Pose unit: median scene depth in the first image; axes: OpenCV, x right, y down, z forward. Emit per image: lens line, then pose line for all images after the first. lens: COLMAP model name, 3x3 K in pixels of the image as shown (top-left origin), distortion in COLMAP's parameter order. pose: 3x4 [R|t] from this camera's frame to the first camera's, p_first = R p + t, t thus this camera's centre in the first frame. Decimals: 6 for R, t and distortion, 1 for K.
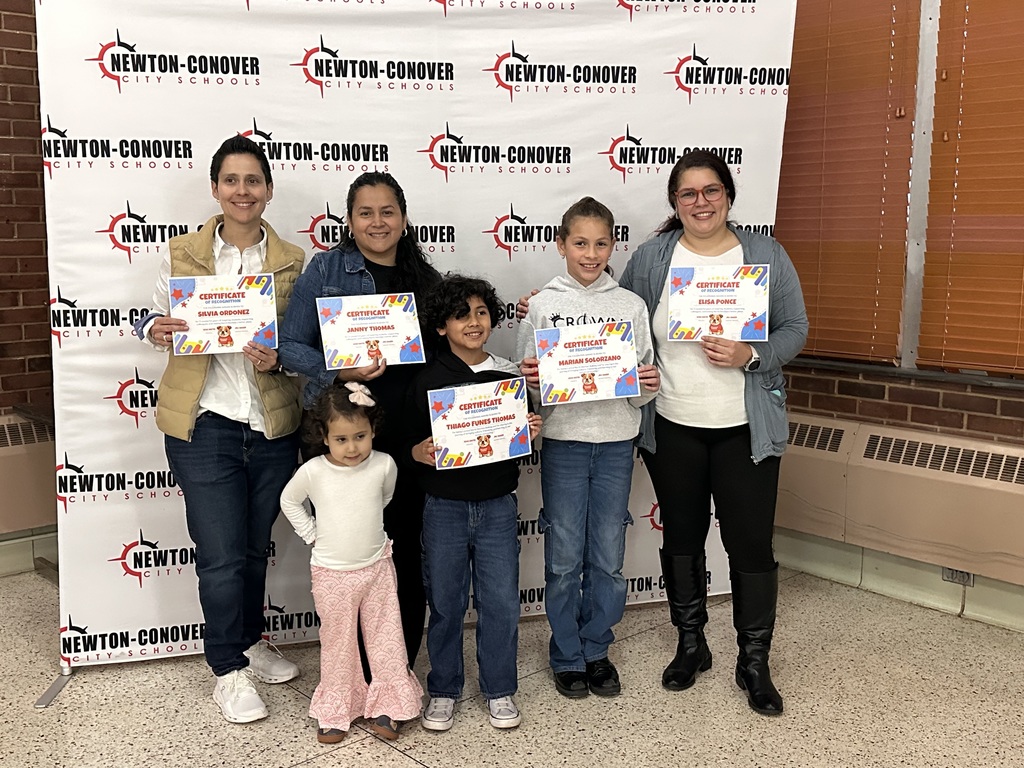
lens RADIAL K [[1046.4, 0, 512.0], [0, 1046.4, 384.0], [0, 0, 1]] dist [0.179791, -0.384465]
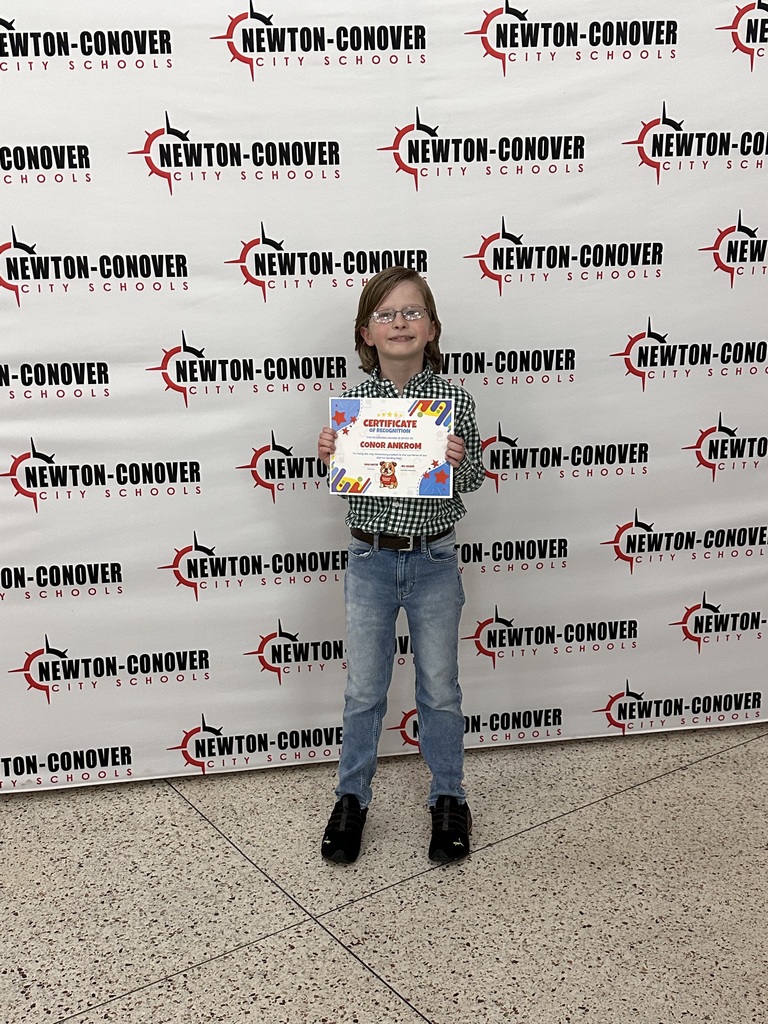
lens RADIAL K [[1046.4, 0, 391.7], [0, 1046.4, 513.7], [0, 0, 1]] dist [0.179791, -0.384465]
pose [[0.991658, 0.008618, -0.128611, 0.020536], [0.002122, 0.996536, 0.083136, -0.024135], [0.128882, -0.082715, 0.988204, 0.230152]]
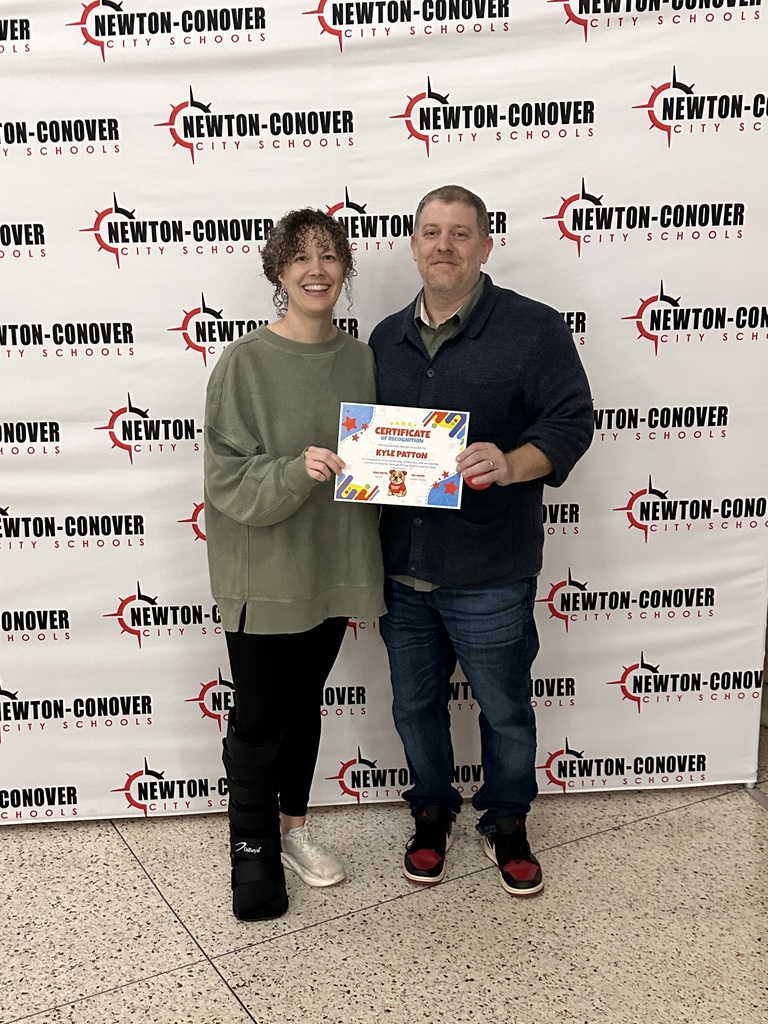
lens RADIAL K [[1046.4, 0, 391.7], [0, 1046.4, 513.7], [0, 0, 1]] dist [0.179791, -0.384465]
pose [[0.976428, 0.016769, -0.215192, 0.149777], [-0.009506, 0.999351, 0.034743, -0.030059], [0.215635, -0.031878, 0.975954, 0.221698]]
